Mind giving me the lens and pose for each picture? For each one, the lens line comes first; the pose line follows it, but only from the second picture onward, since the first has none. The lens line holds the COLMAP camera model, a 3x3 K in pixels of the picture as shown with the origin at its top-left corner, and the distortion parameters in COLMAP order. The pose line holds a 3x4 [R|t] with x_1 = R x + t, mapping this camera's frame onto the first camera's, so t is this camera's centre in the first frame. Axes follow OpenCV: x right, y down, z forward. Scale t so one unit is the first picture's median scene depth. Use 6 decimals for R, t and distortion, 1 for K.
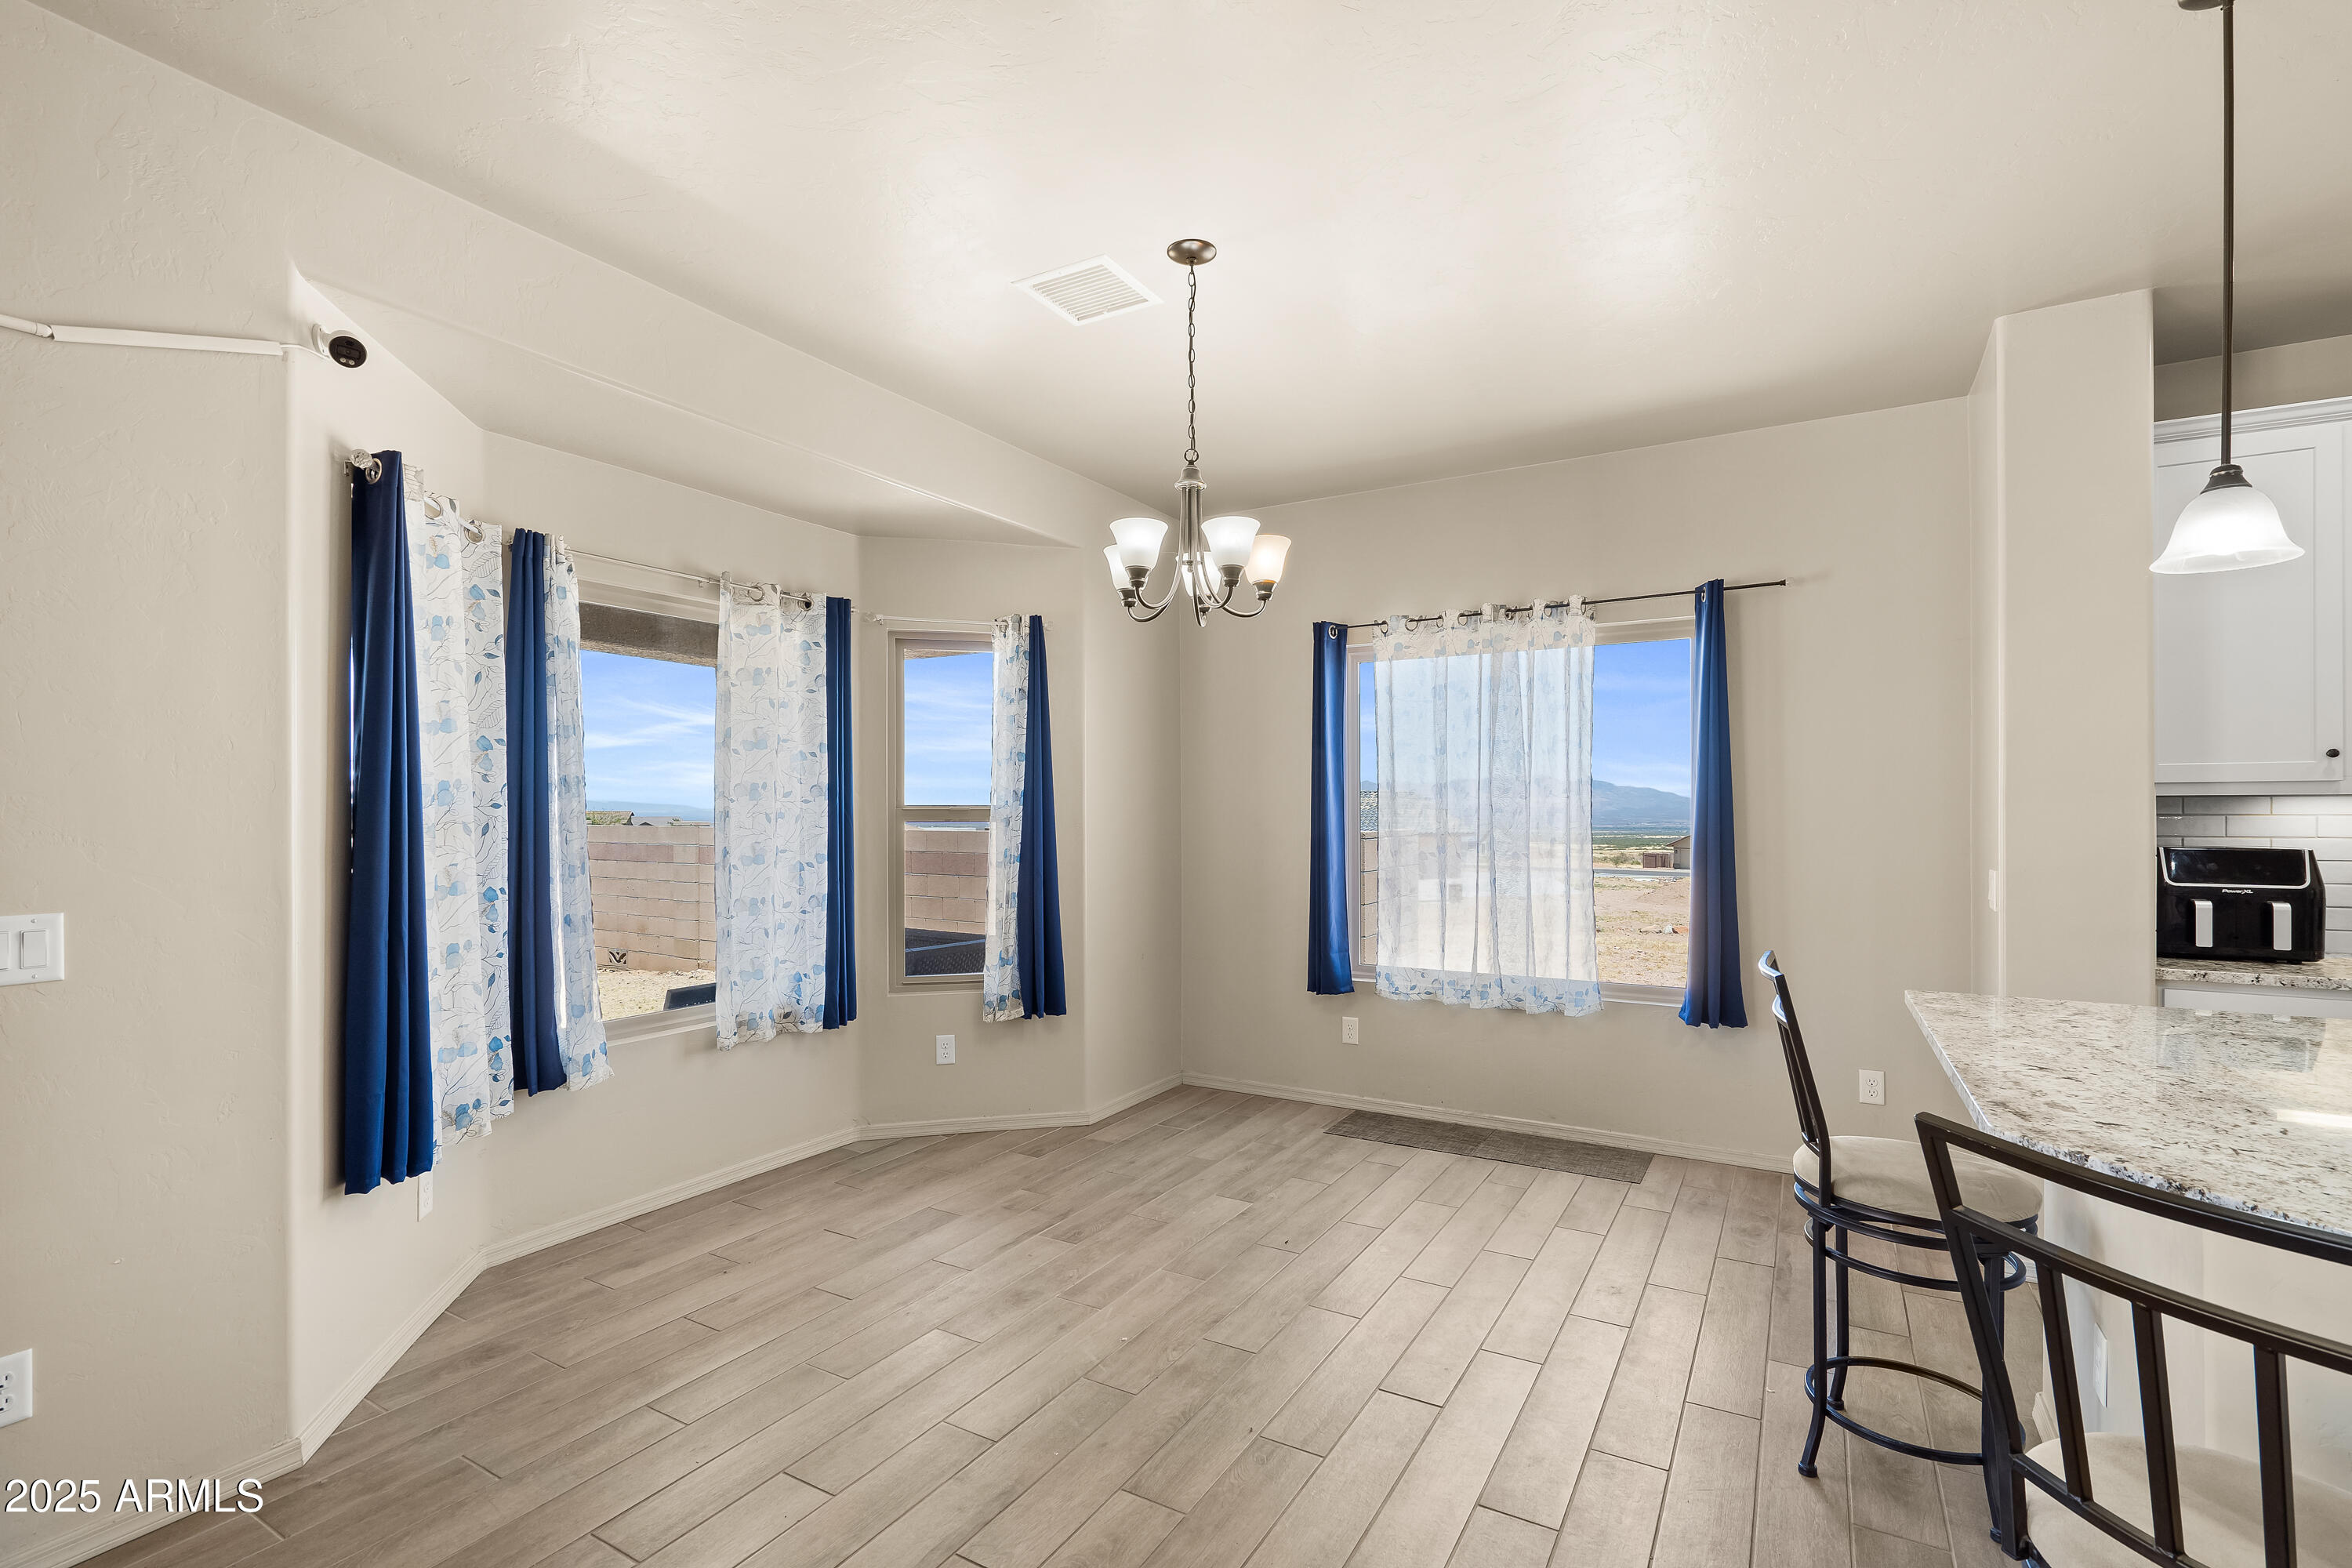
lens RADIAL K [[1072.8, 0, 1177.8], [0, 1072.8, 811.9], [0, 0, 1]] dist [-0.001457, 0.000093]
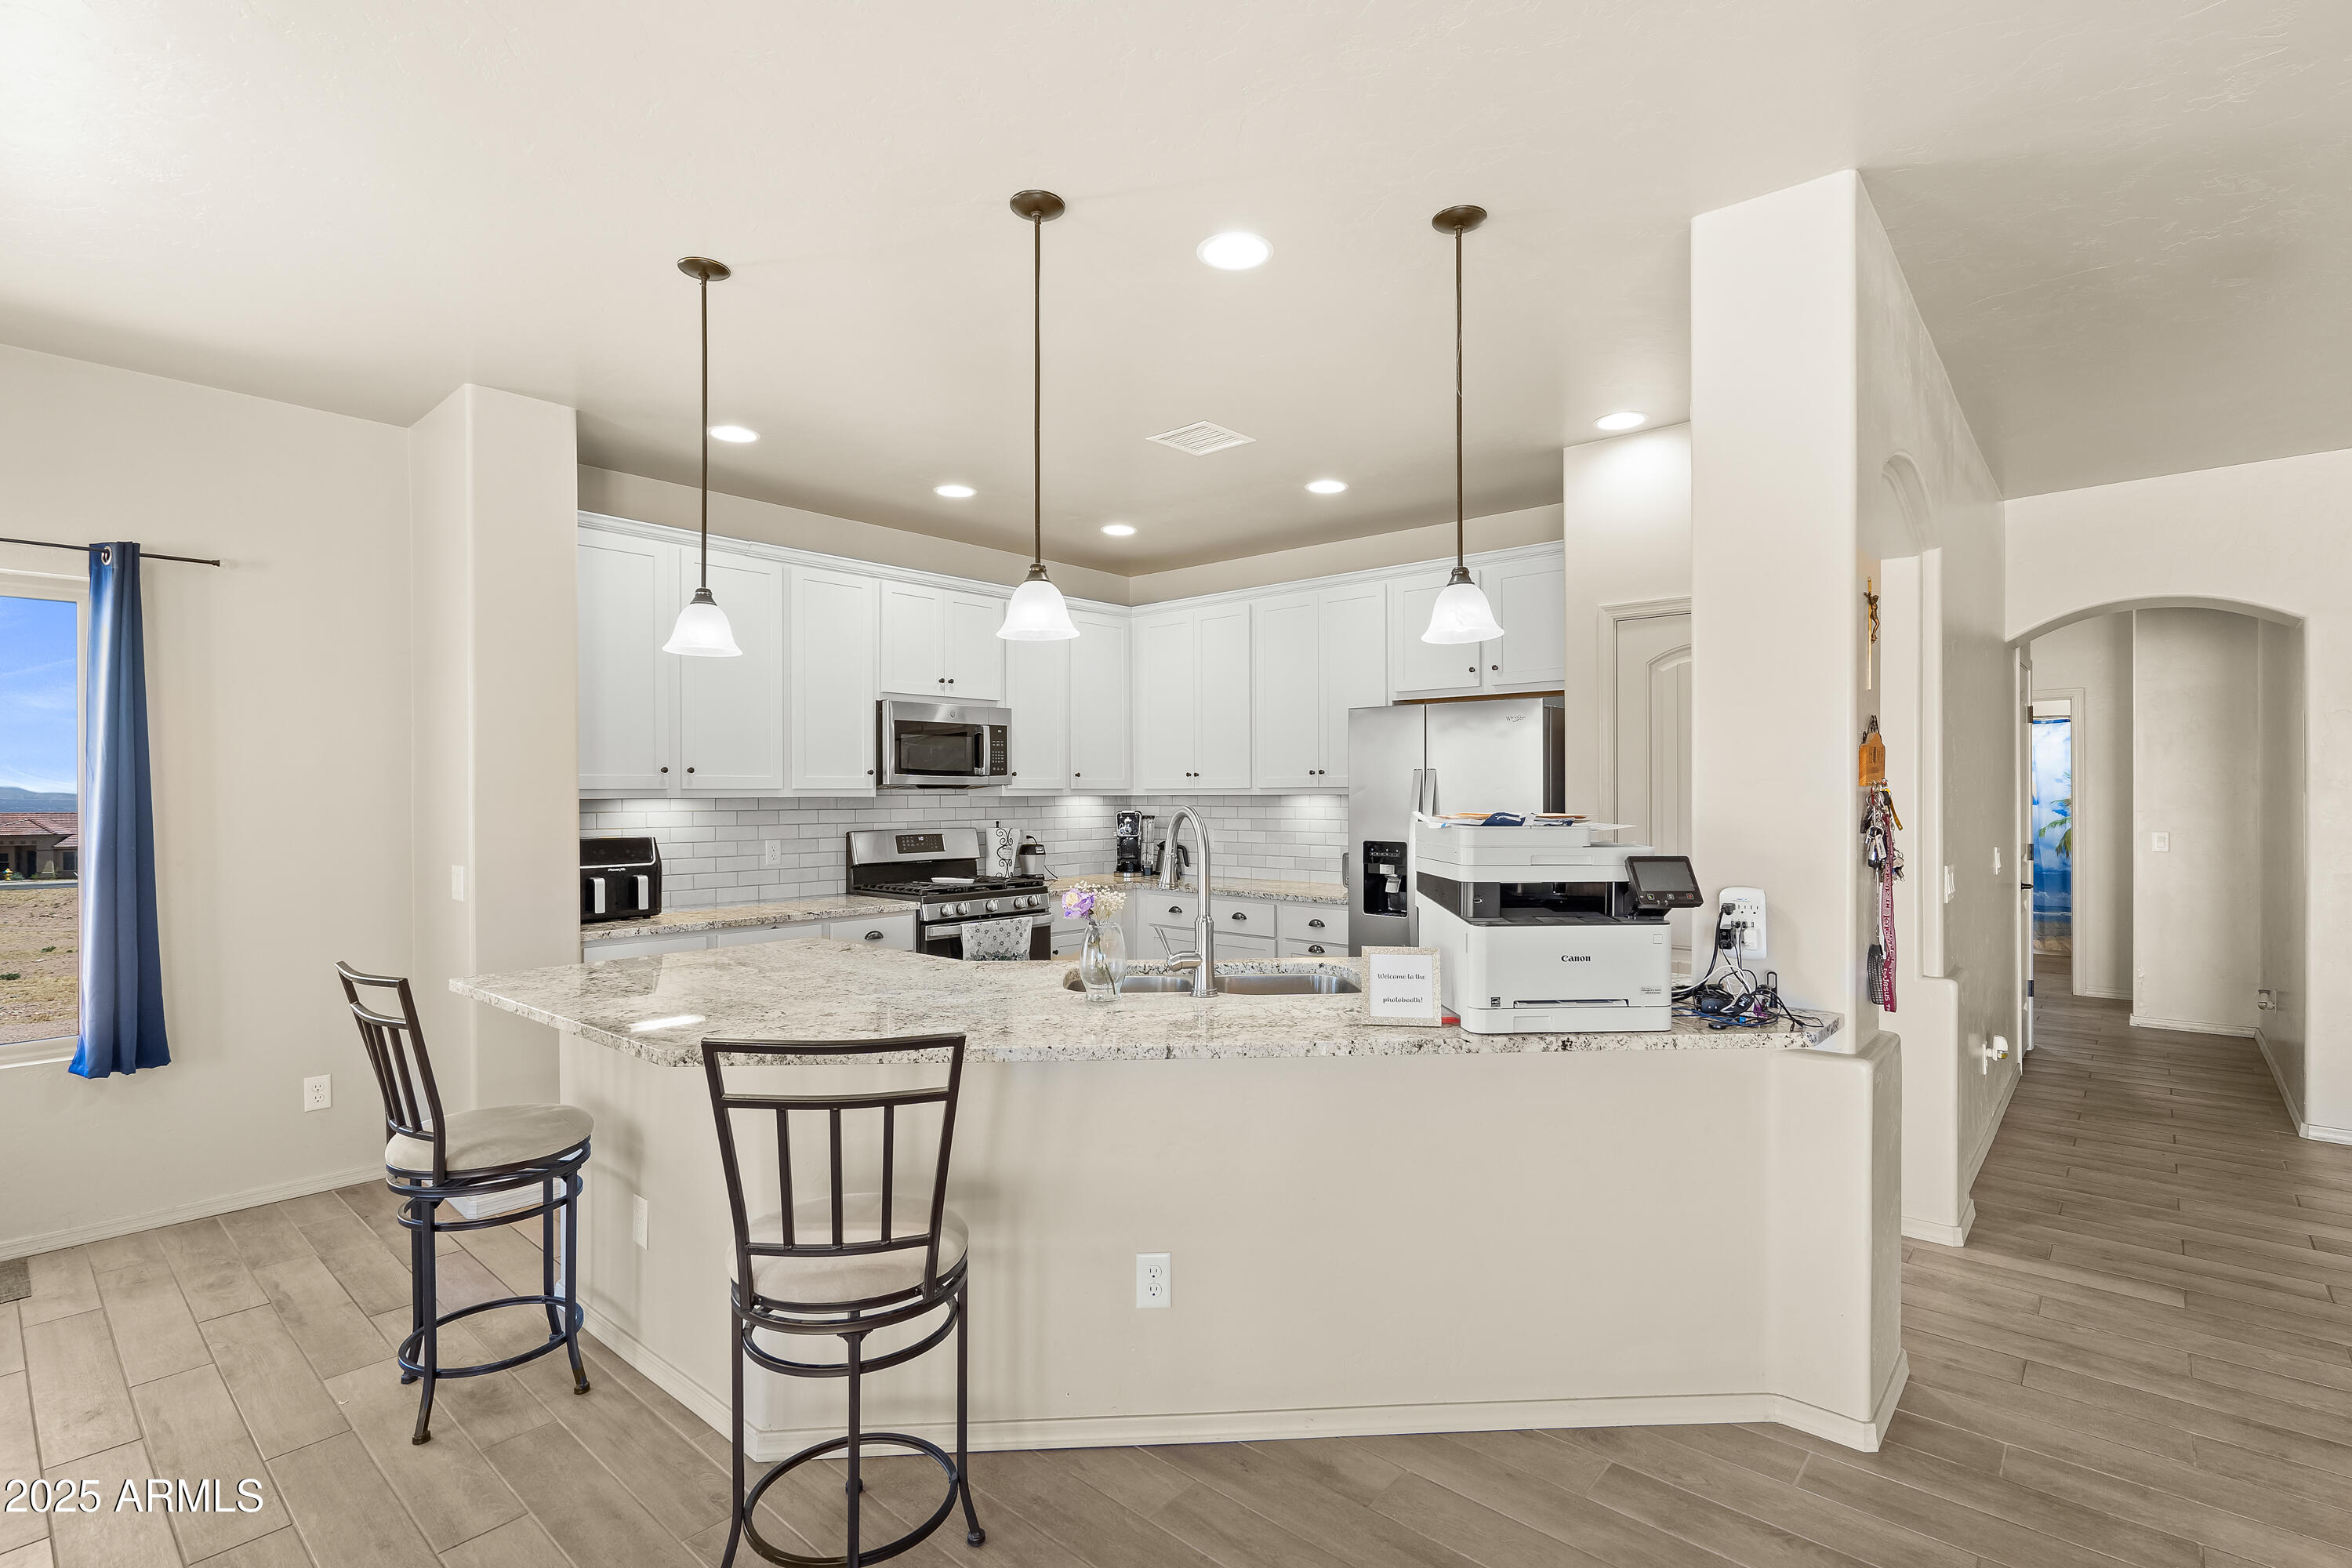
lens RADIAL K [[1100.0, 0, 1181.6], [0, 1100.0, 796.2], [0, 0, 1]] dist [-0.002159, 0.000278]
pose [[0.188355, -0.002500, 0.982098, -0.189881], [0.005299, 0.999985, 0.001529, -0.013403], [-0.982087, 0.004916, 0.188365, 0.024808]]
